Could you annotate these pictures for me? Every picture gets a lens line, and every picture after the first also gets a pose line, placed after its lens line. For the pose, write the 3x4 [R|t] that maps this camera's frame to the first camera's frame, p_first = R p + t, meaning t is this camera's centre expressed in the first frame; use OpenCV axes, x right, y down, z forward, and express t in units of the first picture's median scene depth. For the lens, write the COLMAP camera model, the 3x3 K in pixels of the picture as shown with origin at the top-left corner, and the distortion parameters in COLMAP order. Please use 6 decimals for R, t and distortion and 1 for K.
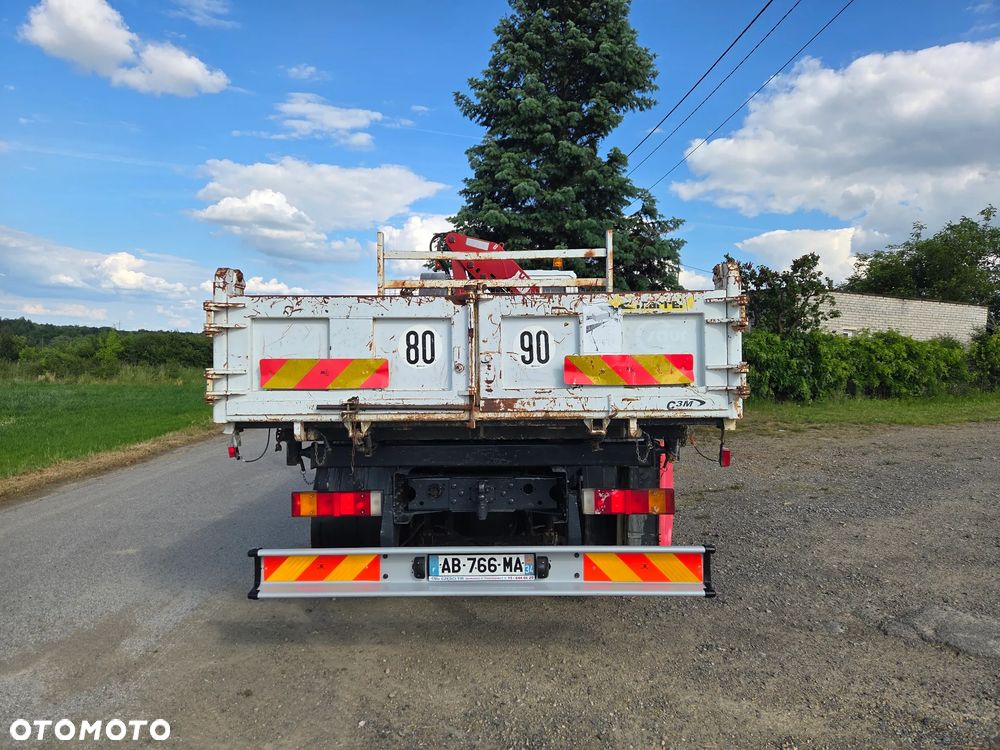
lens RADIAL K [[671.7, 0, 503.3], [0, 671.7, 367.2], [0, 0, 1]] dist [0.071694, -0.053776]
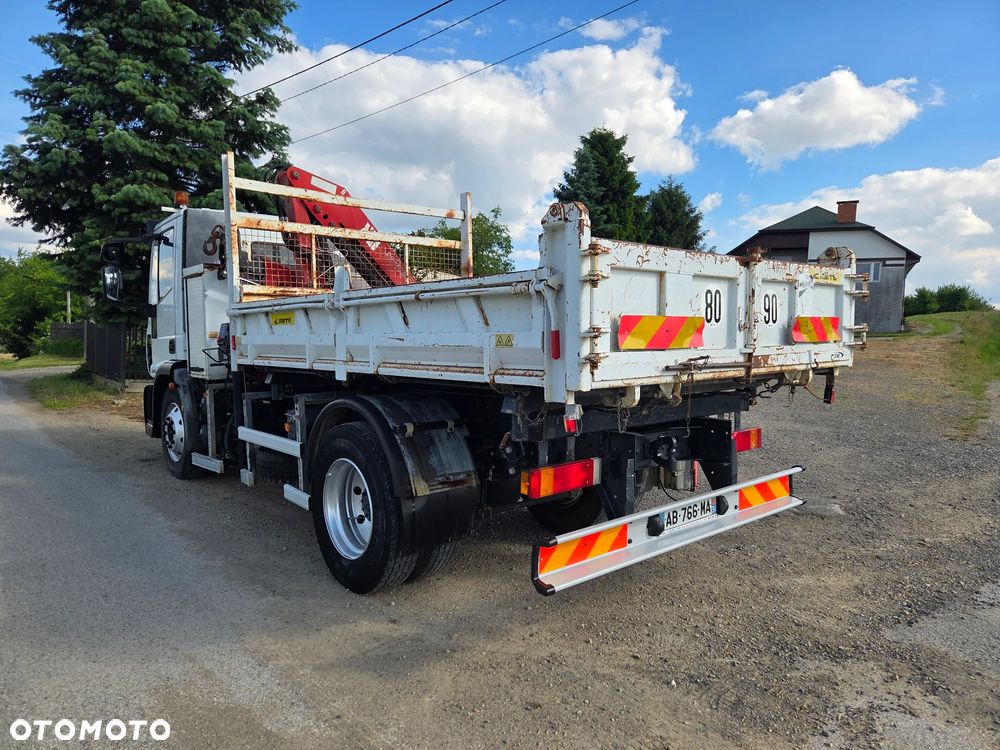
lens RADIAL K [[669.8, 0, 504.2], [0, 669.8, 384.4], [0, 0, 1]] dist [0.055781, -0.036726]
pose [[0.741512, -0.049355, 0.669122, -0.944674], [0.000233, 0.997310, 0.073304, 0.011984], [-0.670940, -0.054200, 0.739529, 0.415974]]
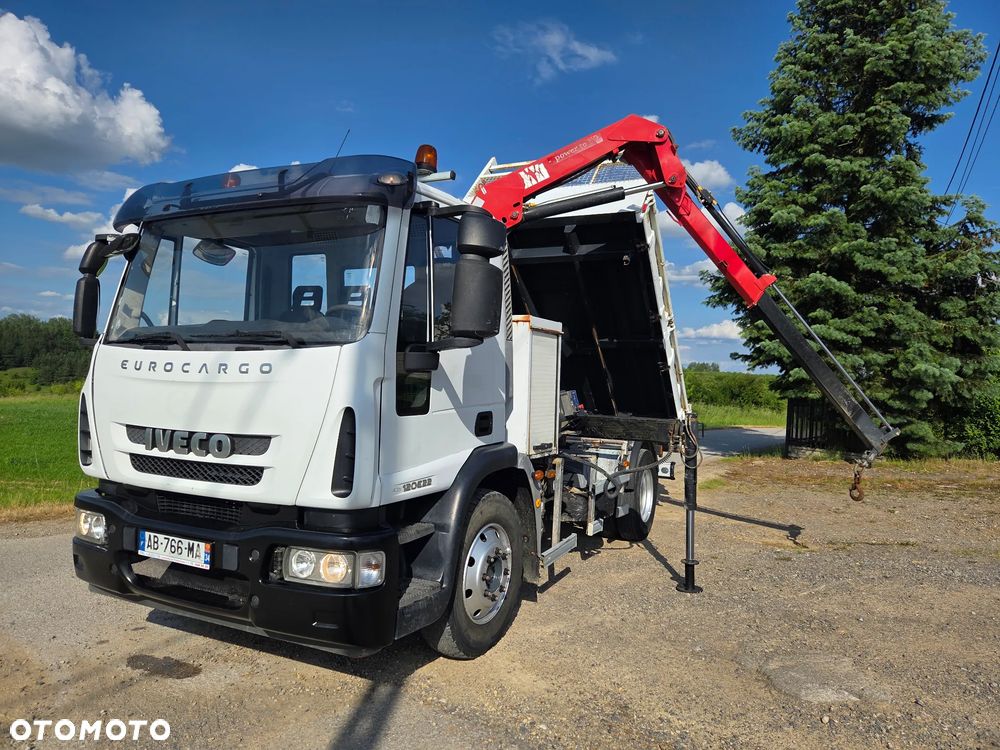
lens RADIAL K [[679.3, 0, 496.9], [0, 679.3, 371.2], [0, 0, 1]] dist [0.068746, -0.053753]
pose [[0.834448, -0.004970, -0.551065, 1.001751], [-0.021468, 0.998907, -0.041516, 0.009372], [0.550669, 0.046473, 0.833429, -0.087351]]
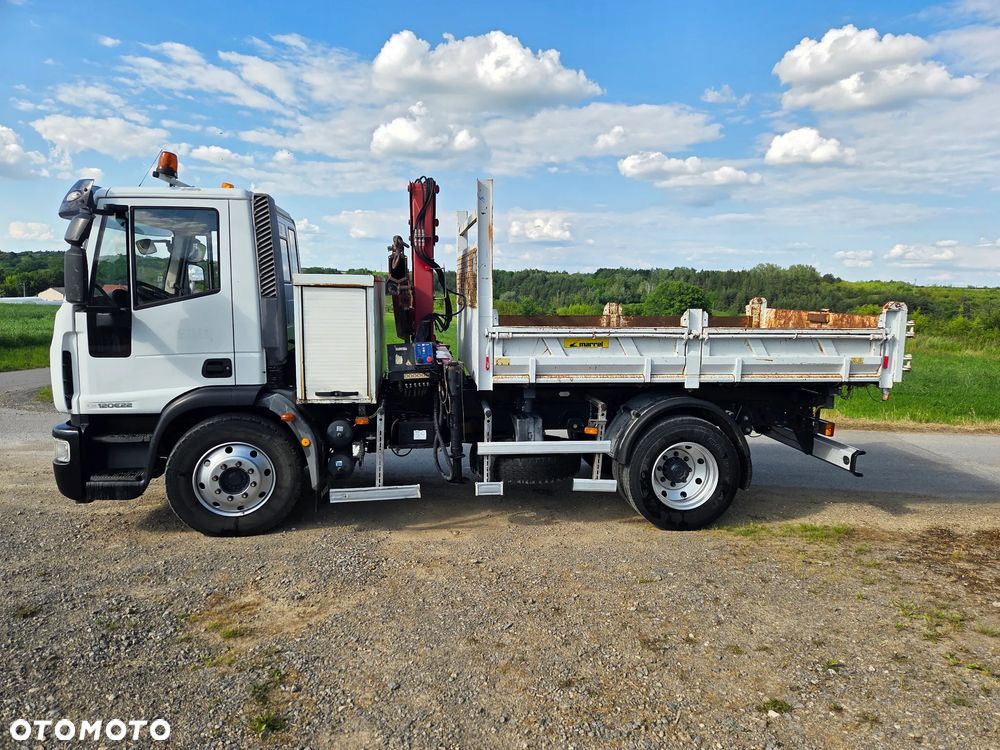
lens RADIAL K [[735.9, 0, 554.8], [0, 735.9, 386.9], [0, 0, 1]] dist [0.001135, 0.001244]
pose [[0.083609, 0.087495, -0.992650, 2.042306], [-0.035050, 0.995780, 0.084818, -0.072111], [0.995882, 0.027700, 0.086323, 1.591684]]
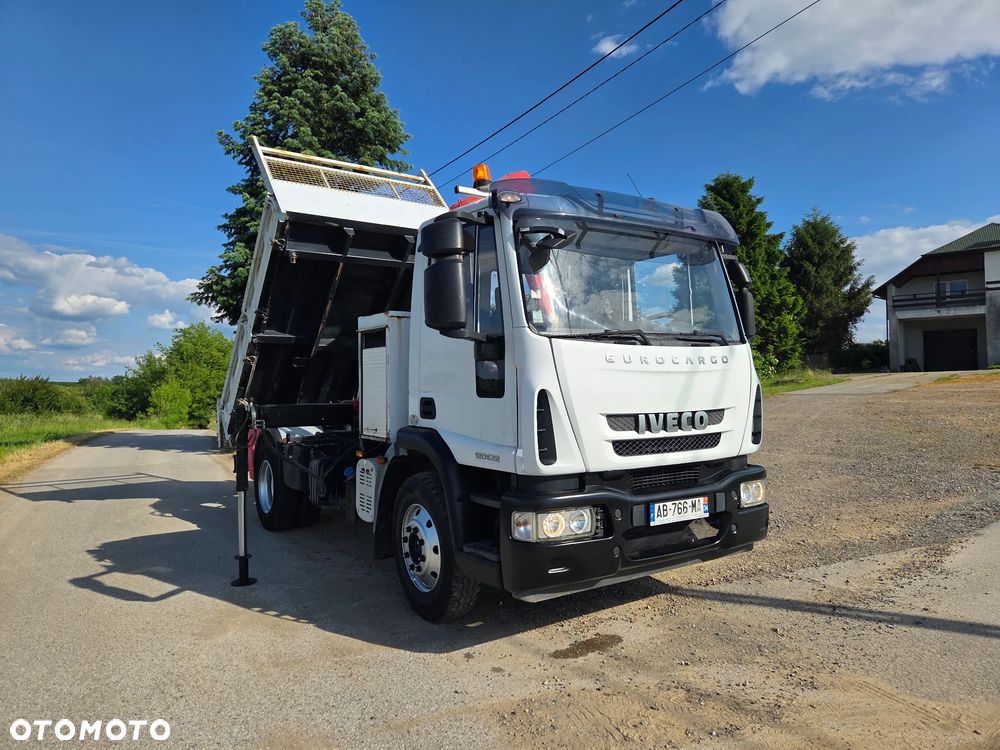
lens RADIAL K [[679.3, 0, 496.9], [0, 679.3, 371.2], [0, 0, 1]] dist [0.068746, -0.053753]
pose [[0.889425, -0.032962, 0.455890, -0.866974], [0.049742, 0.998453, -0.024854, 0.005842], [-0.454366, 0.044783, 0.889689, -0.450105]]
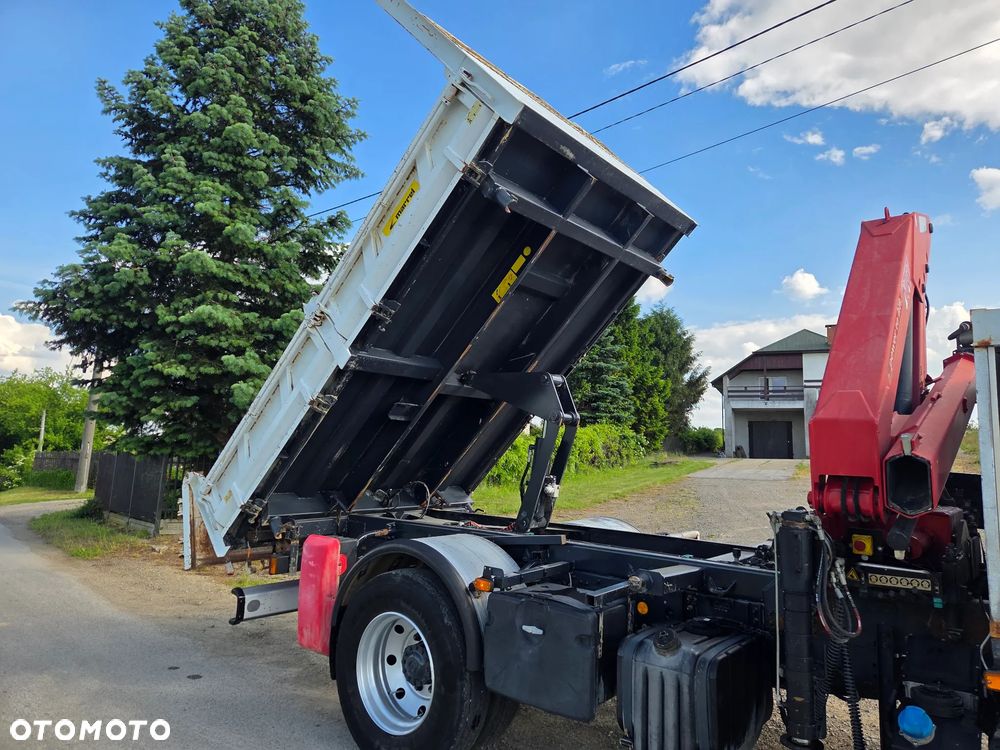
lens RADIAL K [[668.0, 0, 504.5], [0, 668.0, 370.5], [0, 0, 1]] dist [0.031311, -0.001453]
pose [[0.705055, 0.080558, 0.704563, -1.177837], [0.008558, 0.992488, -0.122042, -0.046128], [-0.709101, 0.092076, 0.699069, 1.097806]]
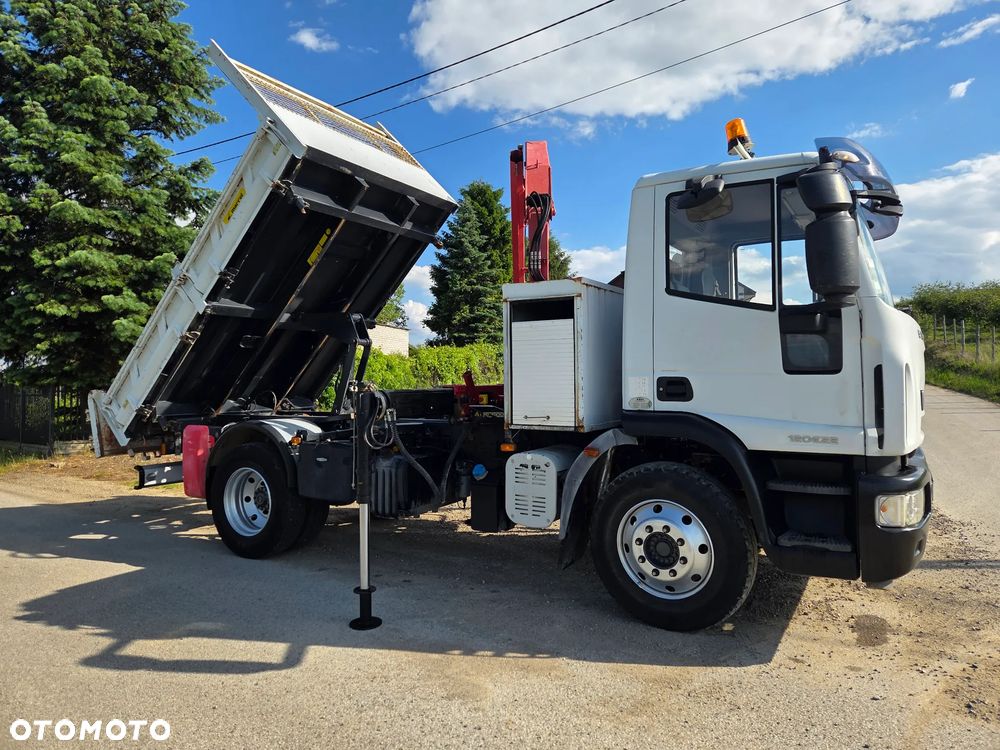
lens RADIAL K [[671.7, 0, 503.3], [0, 671.7, 367.2], [0, 0, 1]] dist [0.071694, -0.053776]
pose [[0.597564, -0.025450, 0.801417, -1.526448], [0.048651, 0.998805, -0.004557, -0.008674], [-0.800344, 0.041713, 0.598088, 0.395700]]
